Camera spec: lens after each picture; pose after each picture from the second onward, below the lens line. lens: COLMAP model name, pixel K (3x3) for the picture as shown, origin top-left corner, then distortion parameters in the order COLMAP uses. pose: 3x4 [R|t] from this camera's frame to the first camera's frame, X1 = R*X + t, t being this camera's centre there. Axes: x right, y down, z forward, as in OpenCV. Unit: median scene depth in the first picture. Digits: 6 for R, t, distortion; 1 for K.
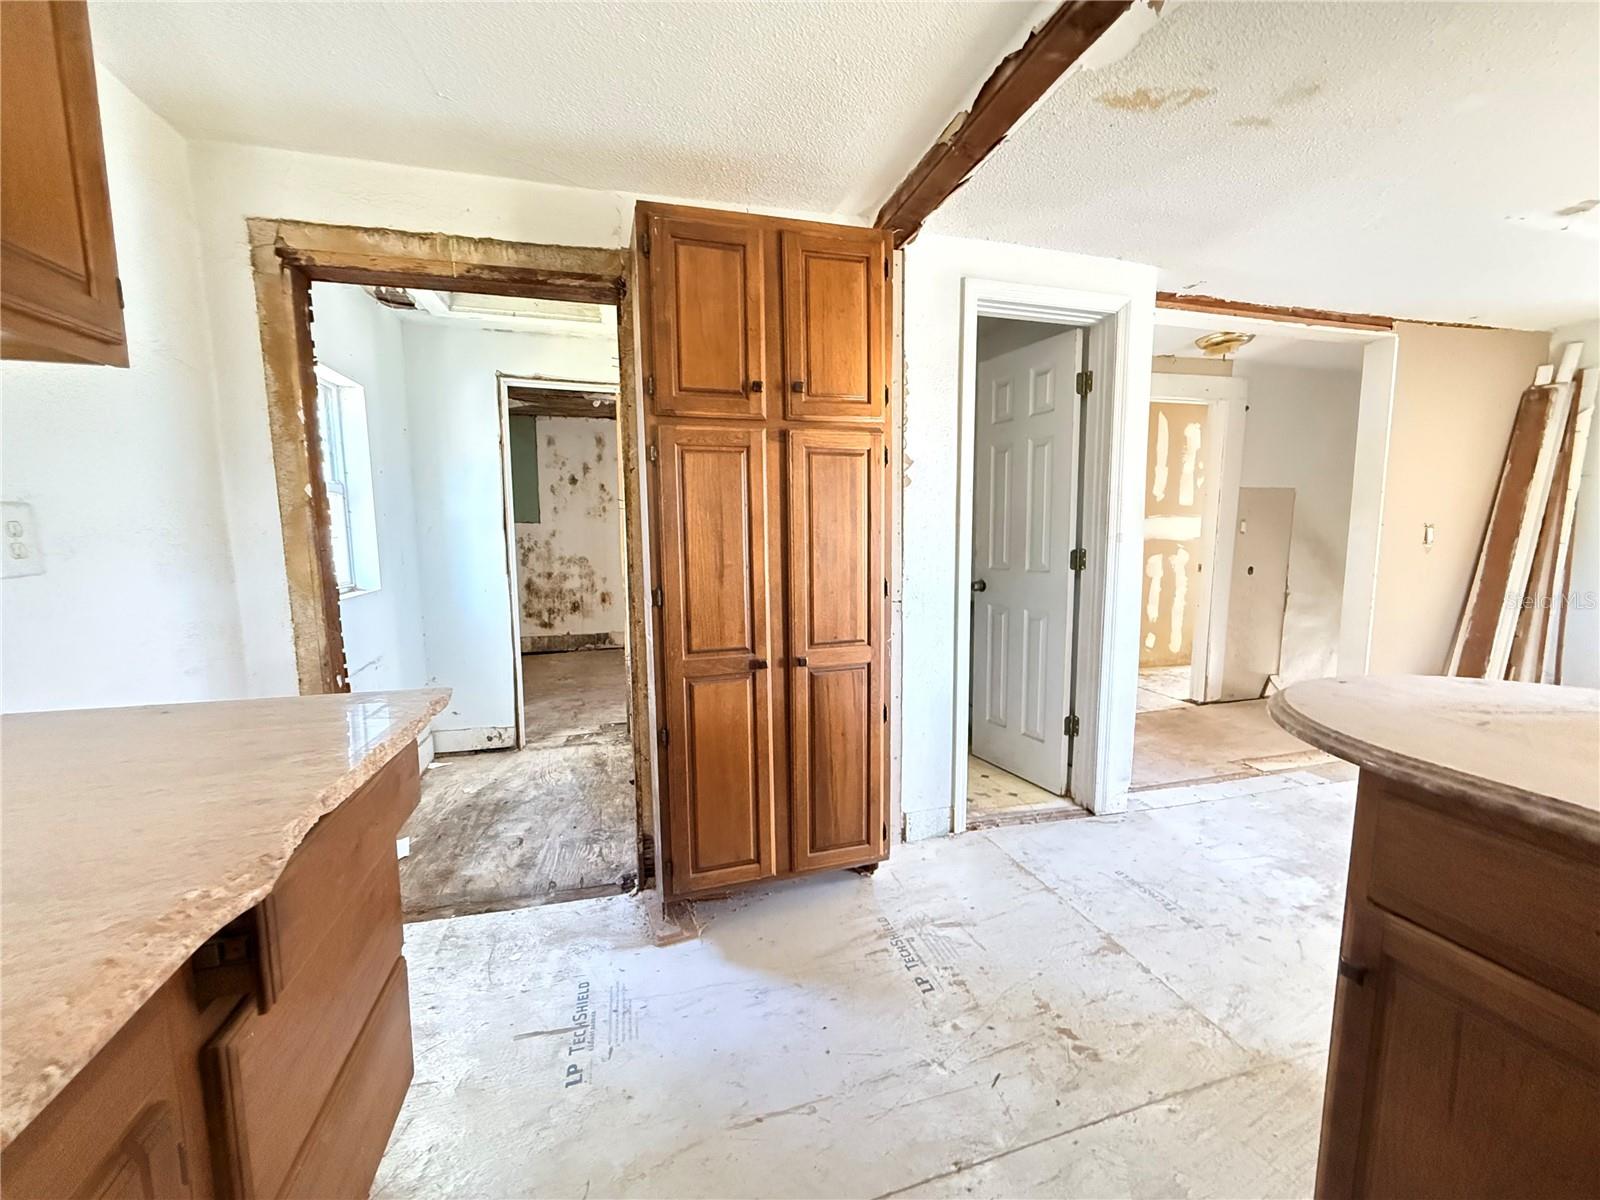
lens RADIAL K [[640.6, 0, 799.2], [0, 640.6, 604.4], [0, 0, 1]] dist [-0.000417, 0.000293]
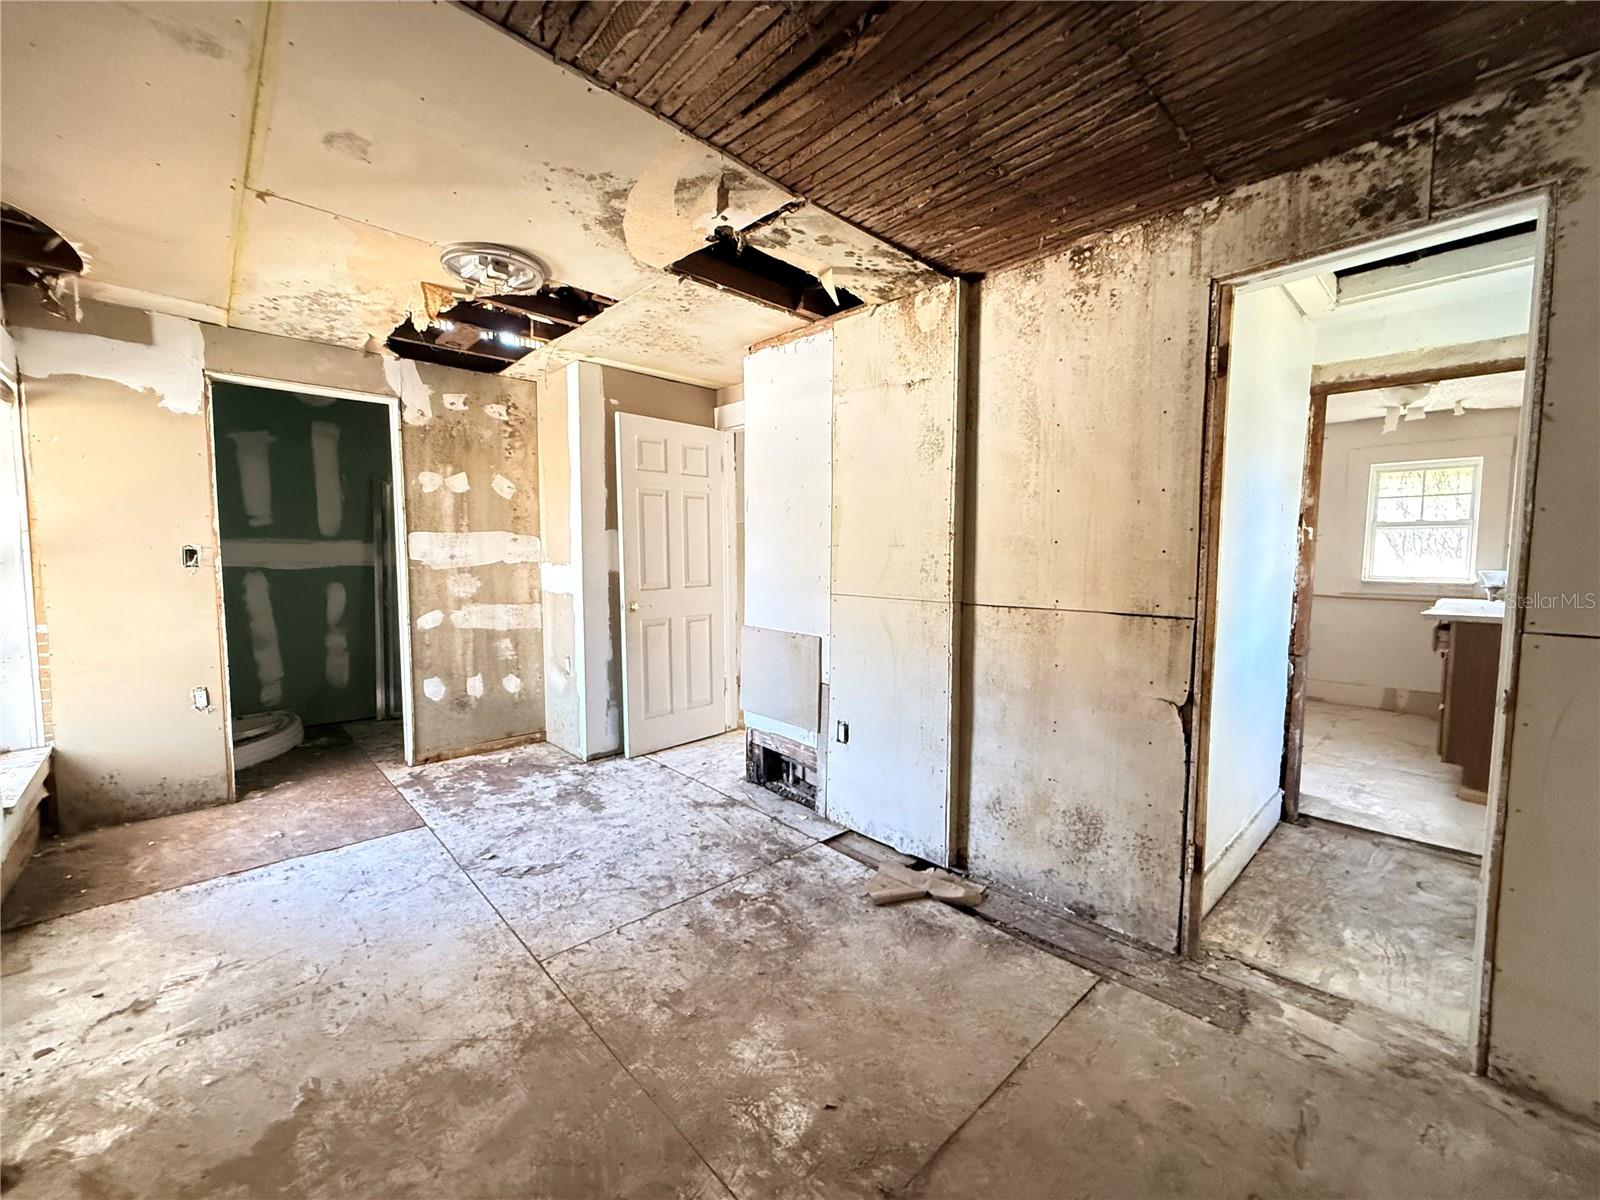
lens RADIAL K [[640.6, 0, 798.7], [0, 640.6, 599.5], [0, 0, 1]] dist [-0.000417, 0.000293]
pose [[-0.465378, -0.062057, 0.882934, -0.606434], [0.101642, 0.987193, 0.122958, -0.190429], [-0.879257, 0.146965, -0.453110, 1.612392]]
